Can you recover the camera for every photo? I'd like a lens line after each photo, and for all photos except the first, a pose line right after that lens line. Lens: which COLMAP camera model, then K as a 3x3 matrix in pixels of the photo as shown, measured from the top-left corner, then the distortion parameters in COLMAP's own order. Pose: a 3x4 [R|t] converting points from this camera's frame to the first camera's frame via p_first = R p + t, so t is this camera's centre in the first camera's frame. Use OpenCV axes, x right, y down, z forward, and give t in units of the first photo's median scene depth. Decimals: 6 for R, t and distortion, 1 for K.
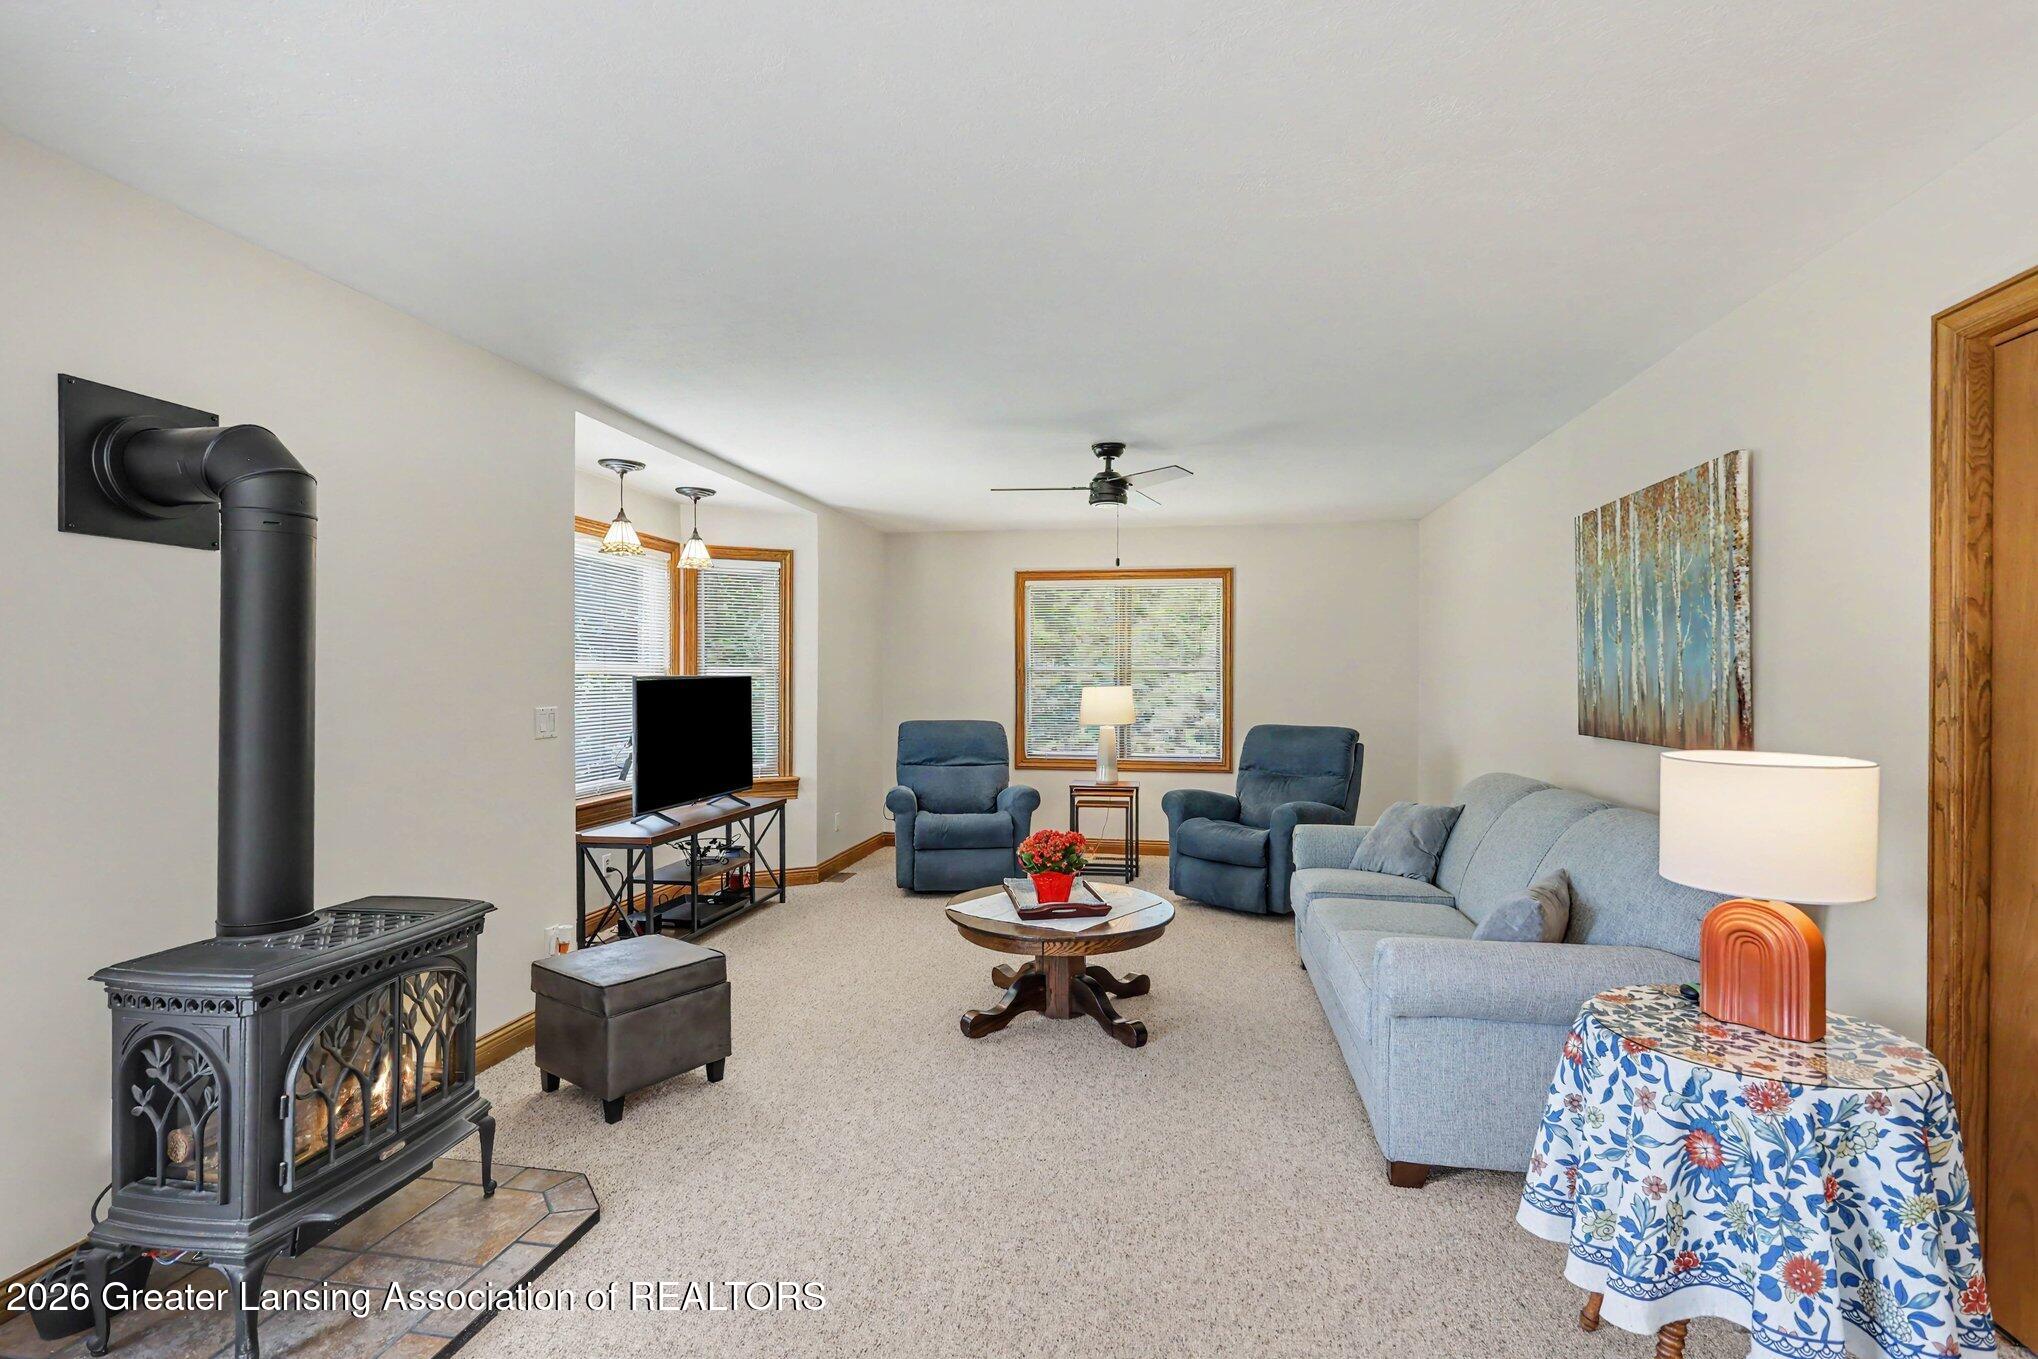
lens RADIAL K [[947.5, 0, 1018.7], [0, 947.5, 672.5], [0, 0, 1]] dist [-0.006031, -0.000346]
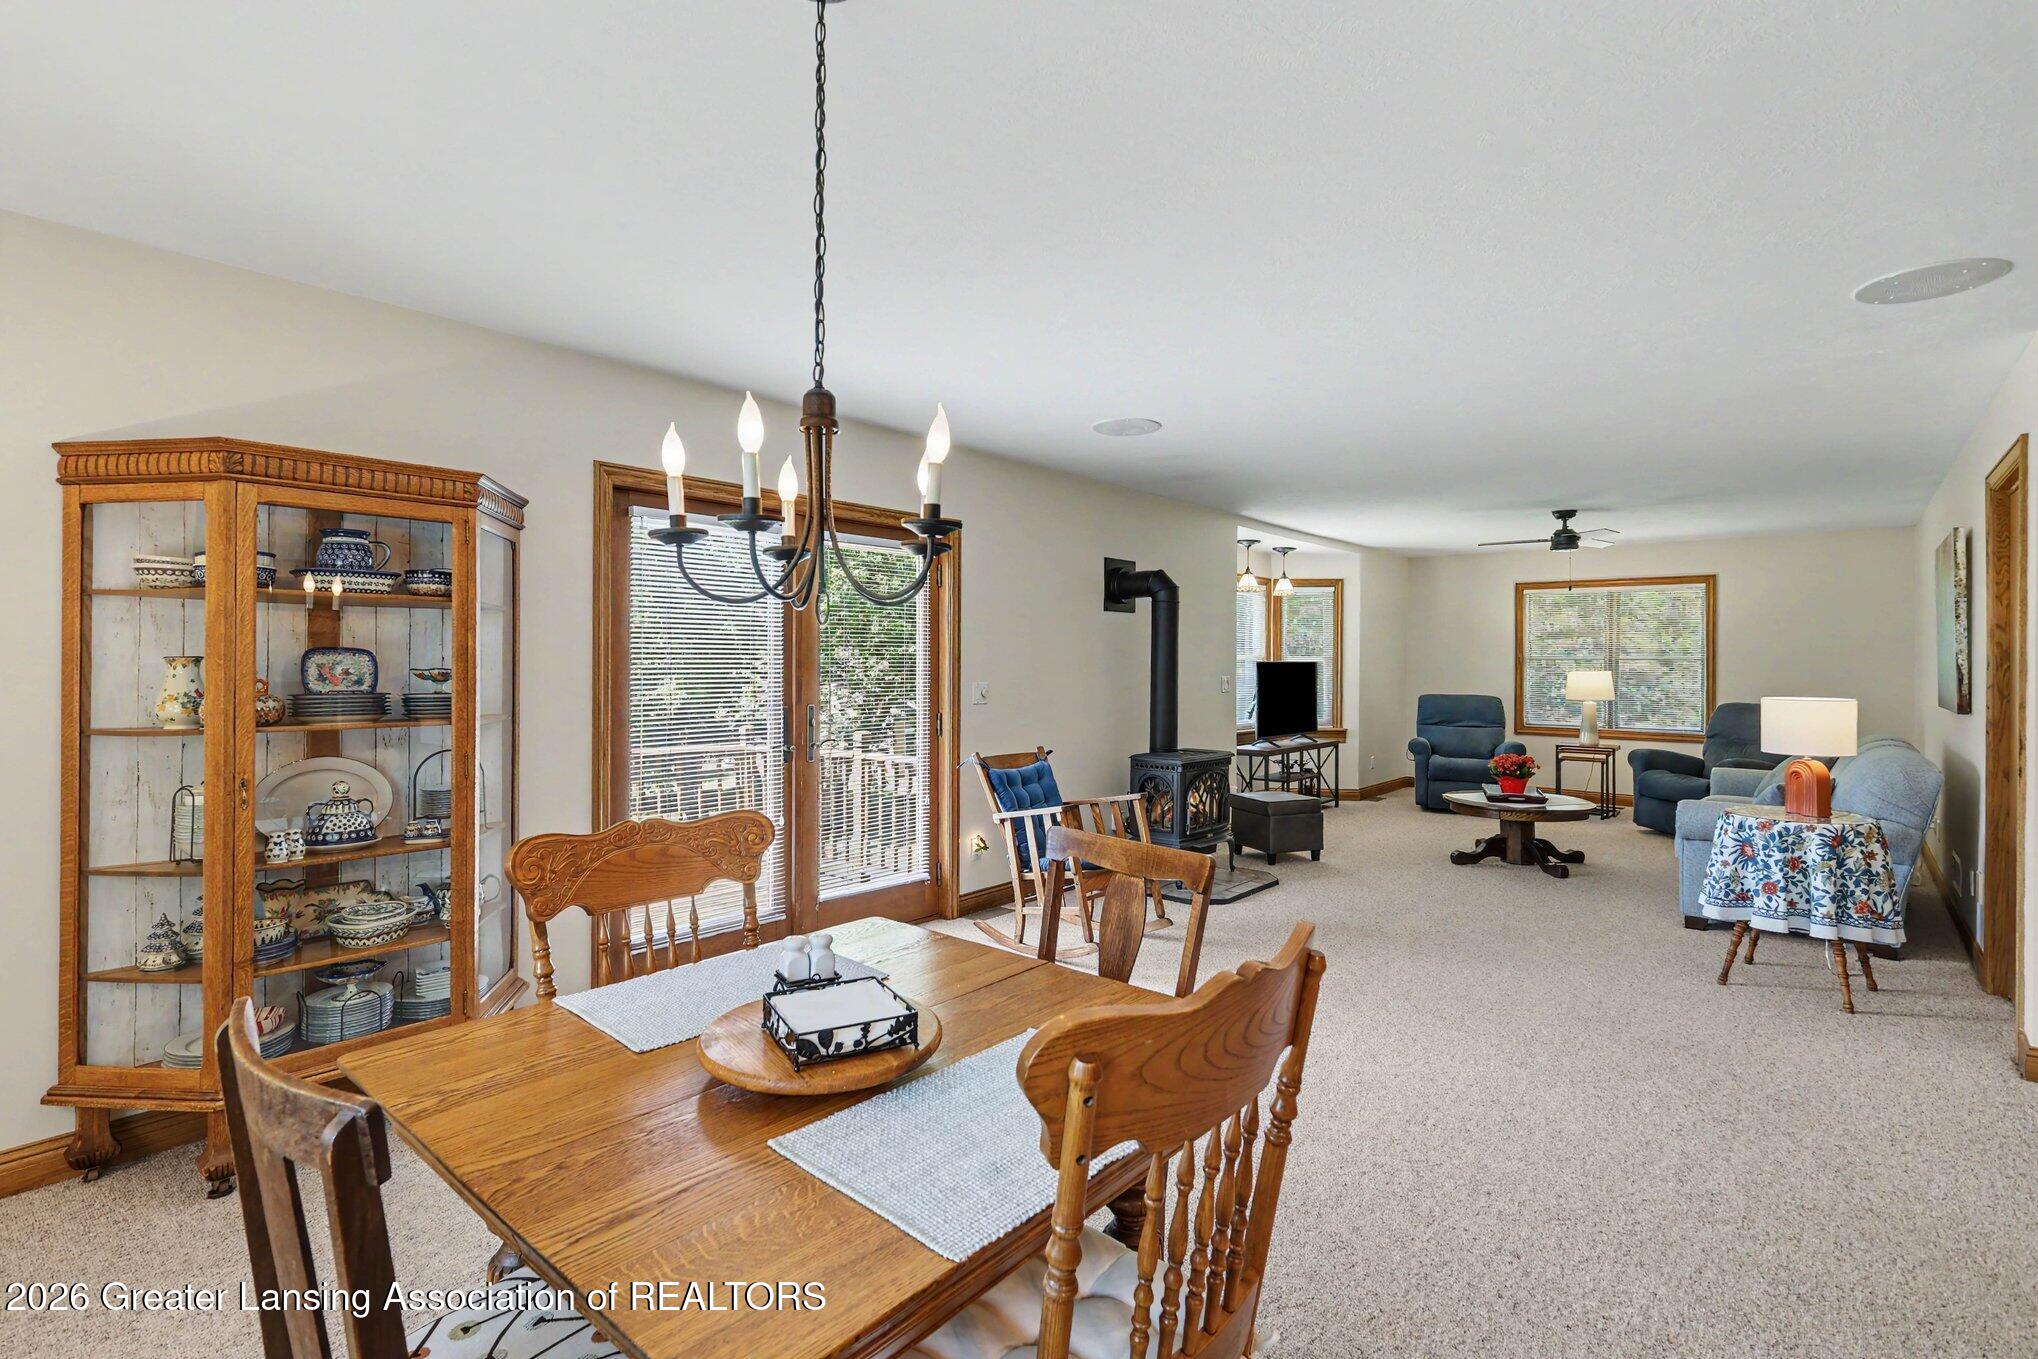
lens RADIAL K [[947.5, 0, 1010.6], [0, 947.5, 658.4], [0, 0, 1]] dist [-0.006031, -0.000346]
pose [[0.856625, 0.003784, -0.515925, 0.114640], [-0.004081, 0.999992, 0.000558, -0.000991], [0.515923, 0.001627, 0.856634, -0.748359]]
